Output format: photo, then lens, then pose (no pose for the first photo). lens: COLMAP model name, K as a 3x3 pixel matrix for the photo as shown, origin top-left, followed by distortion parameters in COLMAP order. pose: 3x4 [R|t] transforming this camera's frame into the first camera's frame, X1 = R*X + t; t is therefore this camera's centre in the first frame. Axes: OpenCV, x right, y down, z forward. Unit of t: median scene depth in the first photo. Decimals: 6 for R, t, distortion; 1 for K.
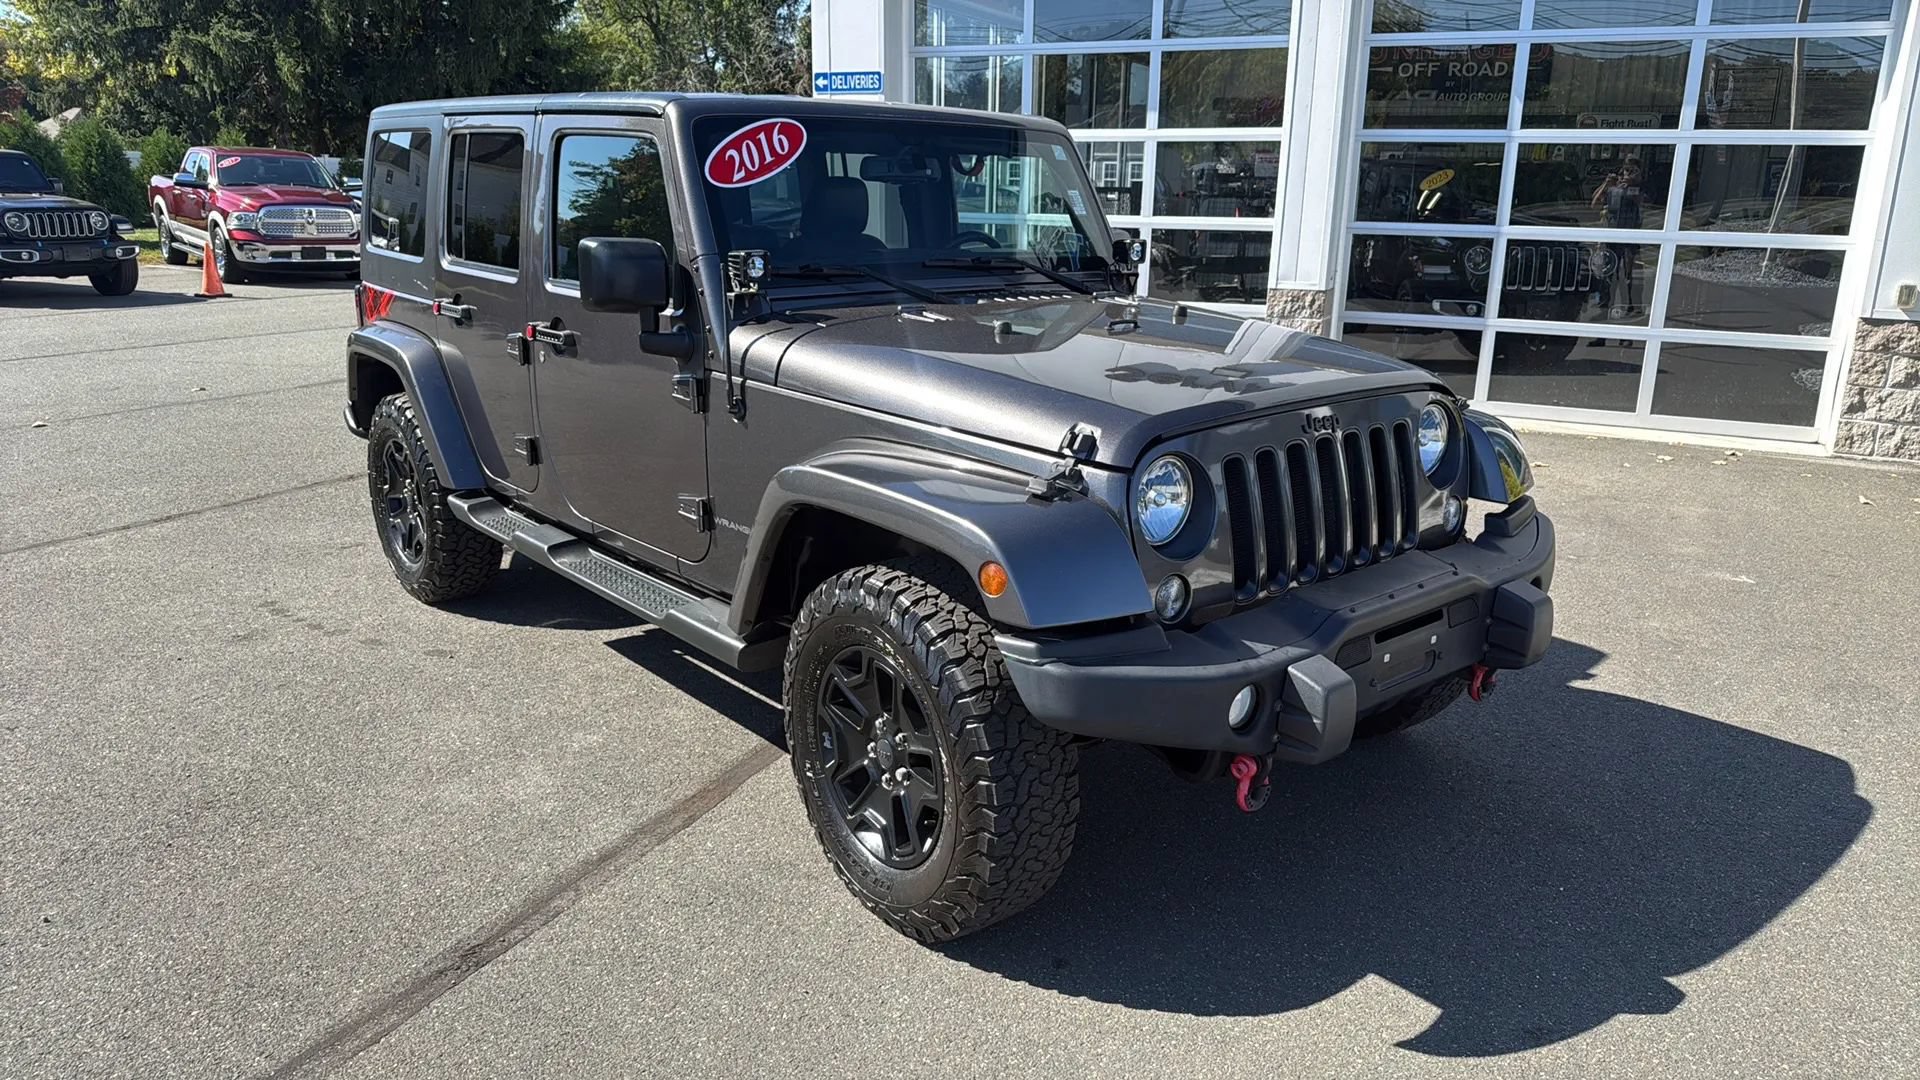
lens RADIAL K [[1304.2, 0, 976.9], [0, 1304.2, 515.1], [0, 0, 1]] dist [0.022662, -0.030905]
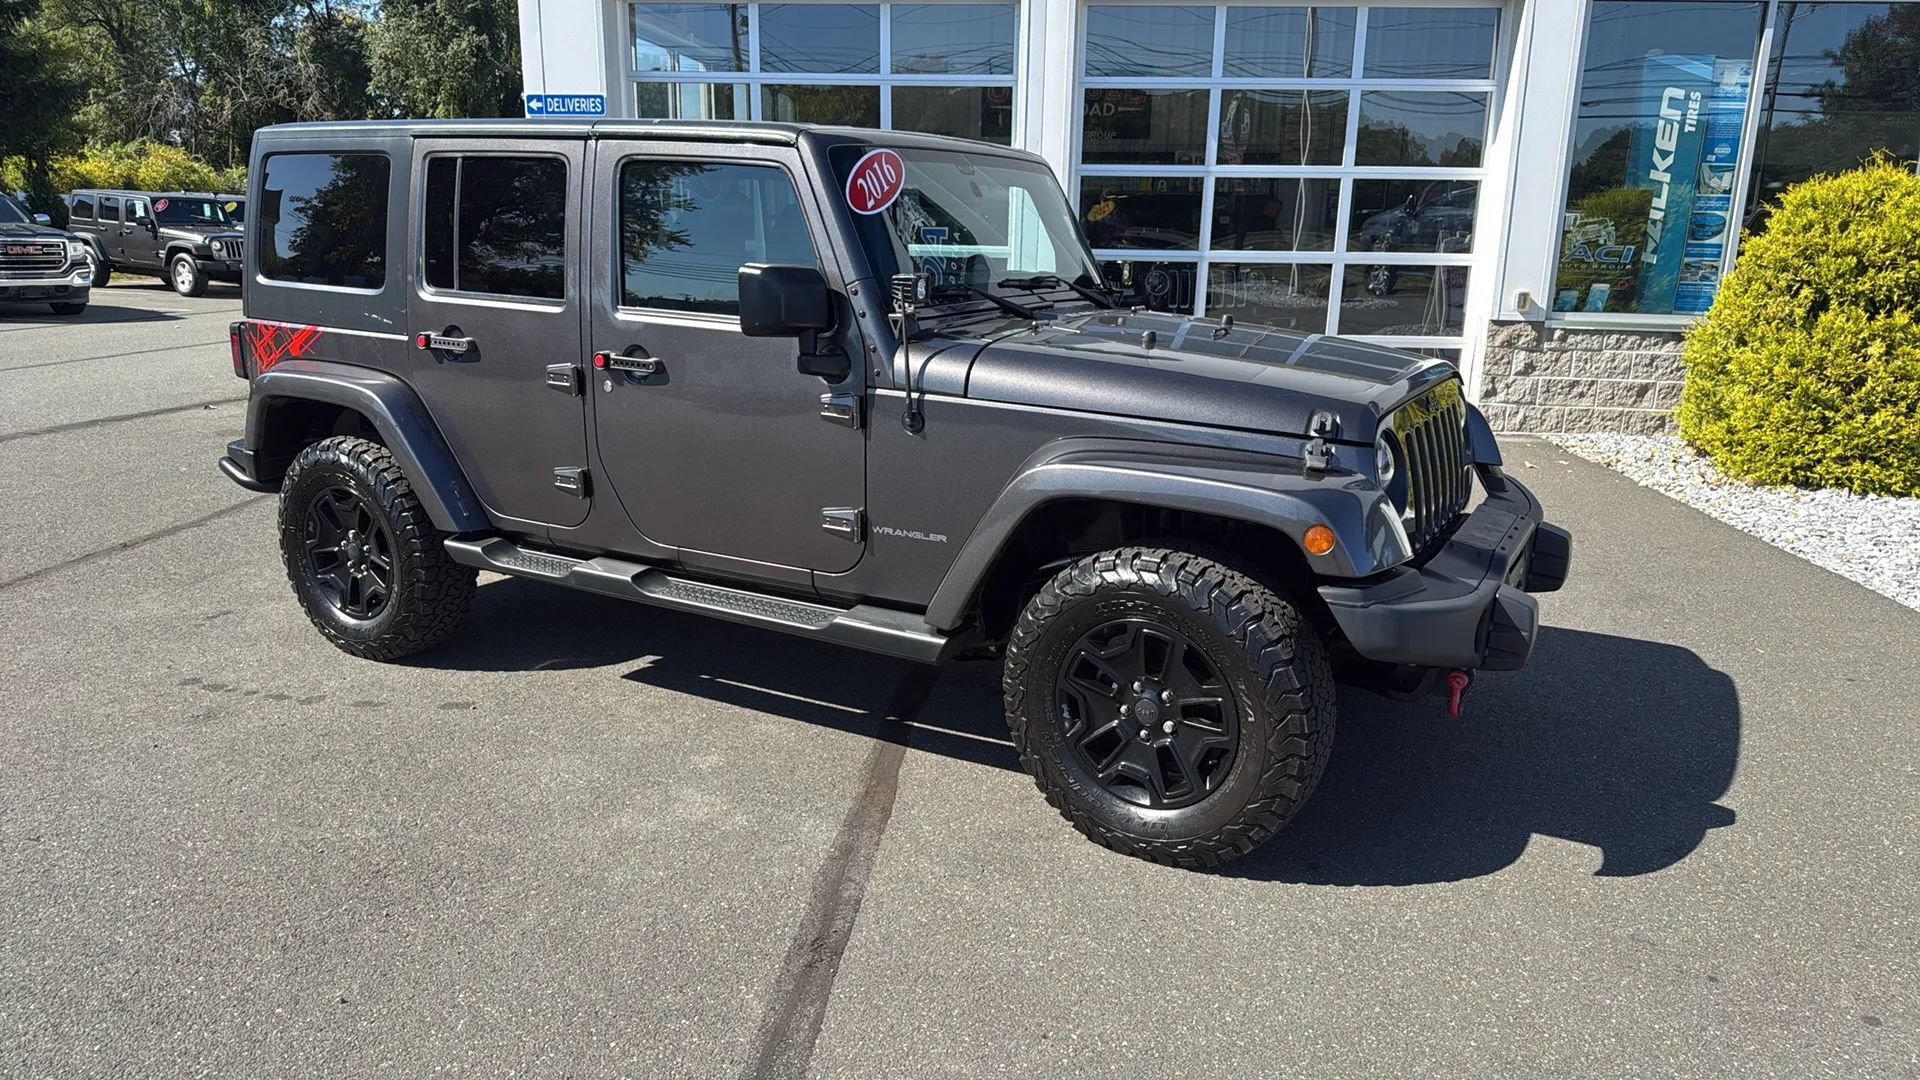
lens RADIAL K [[1304.2, 0, 962.5], [0, 1304.2, 546.1], [0, 0, 1]] dist [0.022662, -0.030905]
pose [[0.944610, -0.081341, 0.317955, -0.336873], [0.080771, 0.996620, 0.014998, 0.005213], [-0.318100, 0.011514, 0.947987, -0.016653]]
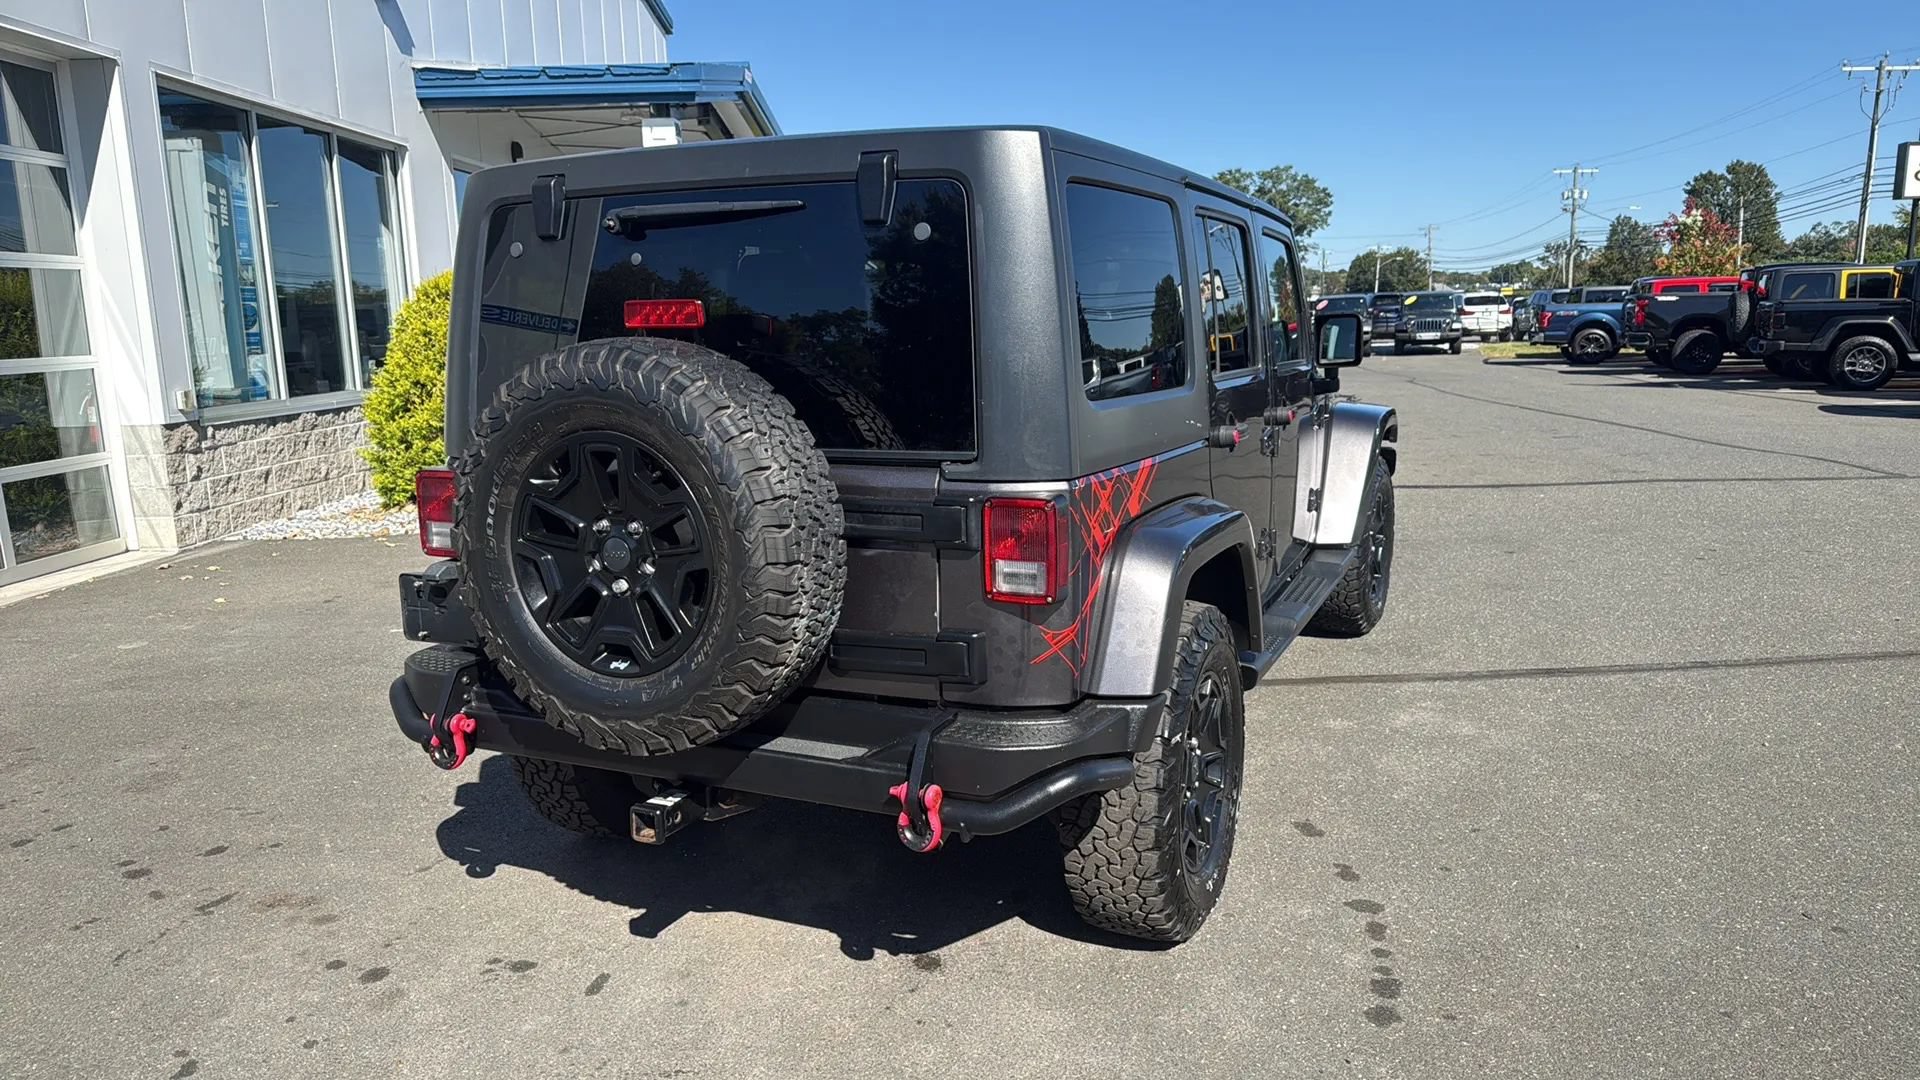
lens RADIAL K [[1304.2, 0, 966.0], [0, 1304.2, 533.5], [0, 0, 1]] dist [0.022662, -0.030905]
pose [[-0.415087, -0.158801, 0.895815, -0.981749], [0.244957, 0.928778, 0.278149, -0.337681], [-0.876184, 0.334892, -0.346625, 1.344276]]
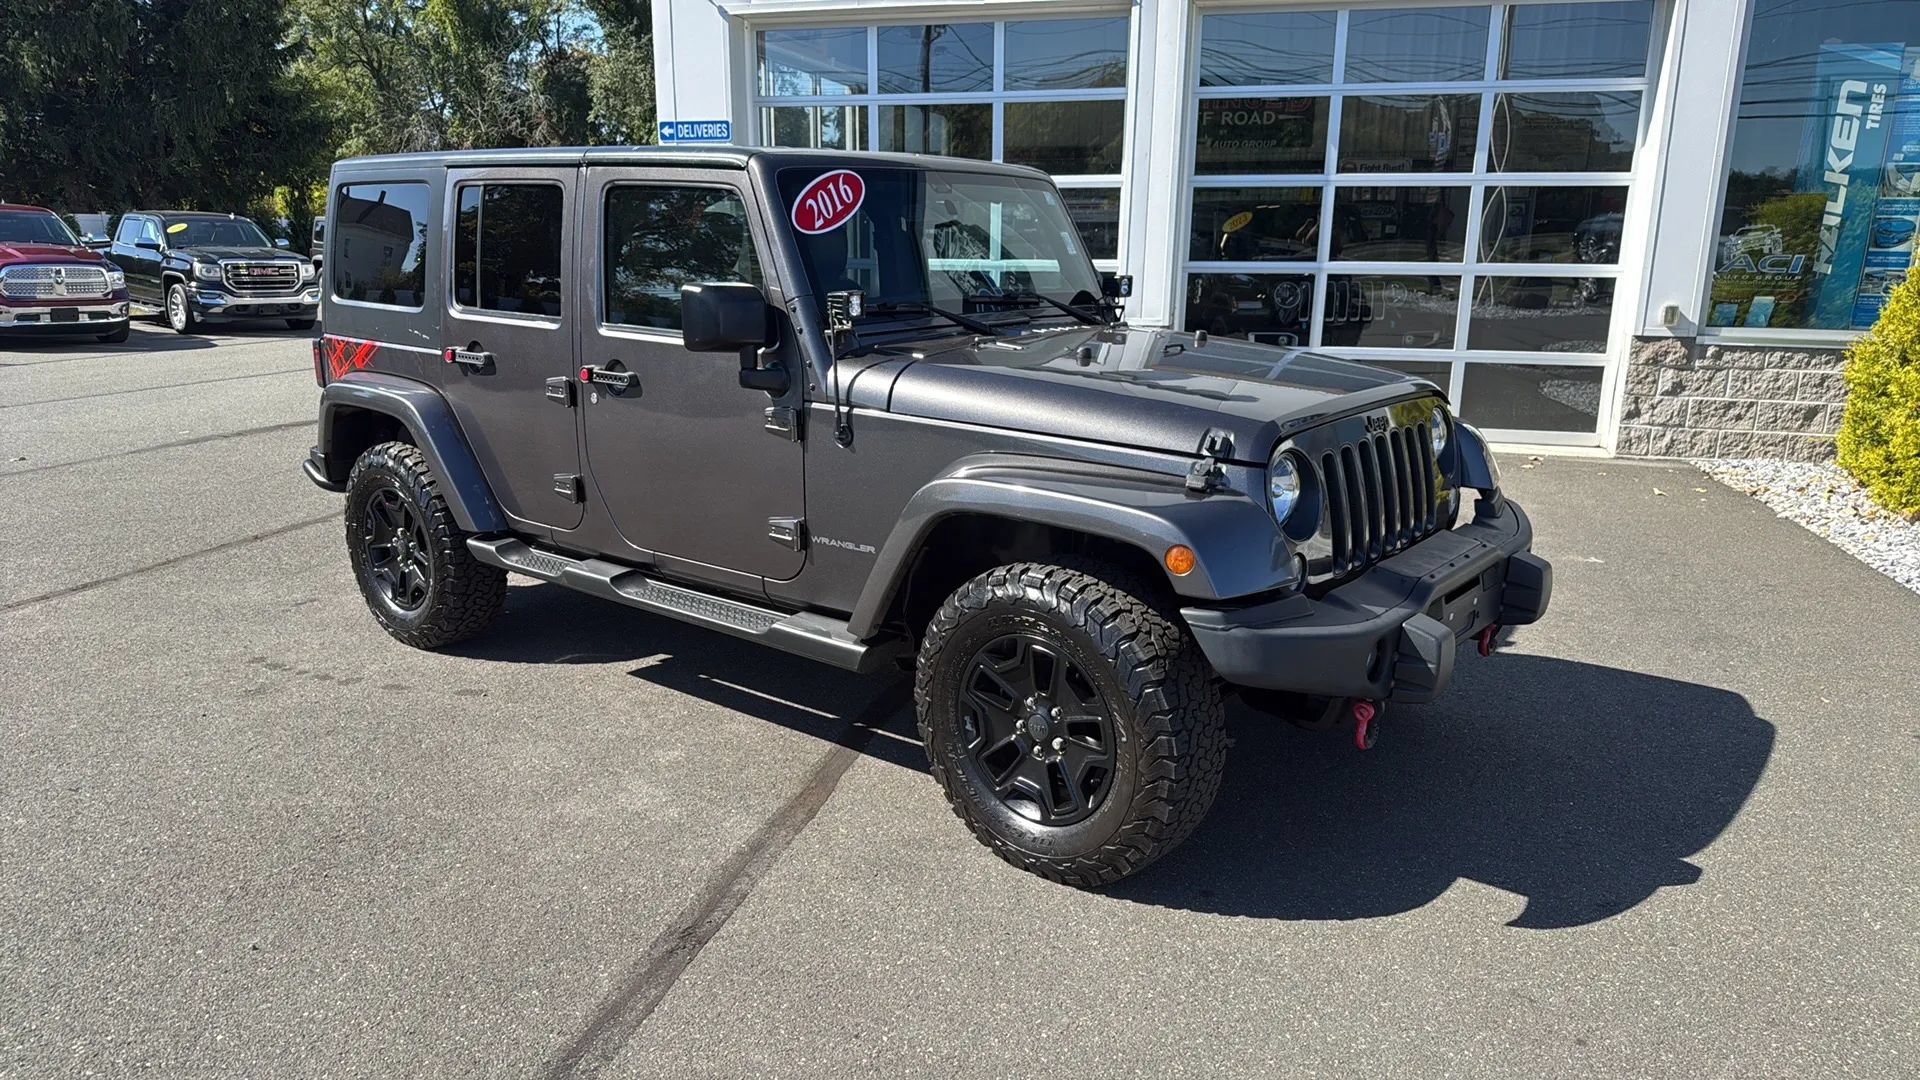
lens RADIAL K [[1304.2, 0, 932.6], [0, 1304.2, 559.6], [0, 0, 1]] dist [0.022662, -0.030905]
pose [[0.986807, -0.052204, 0.153253, -0.193389], [0.052419, 0.998622, 0.002644, 0.016825], [-0.153180, 0.005424, 0.988183, -0.065167]]
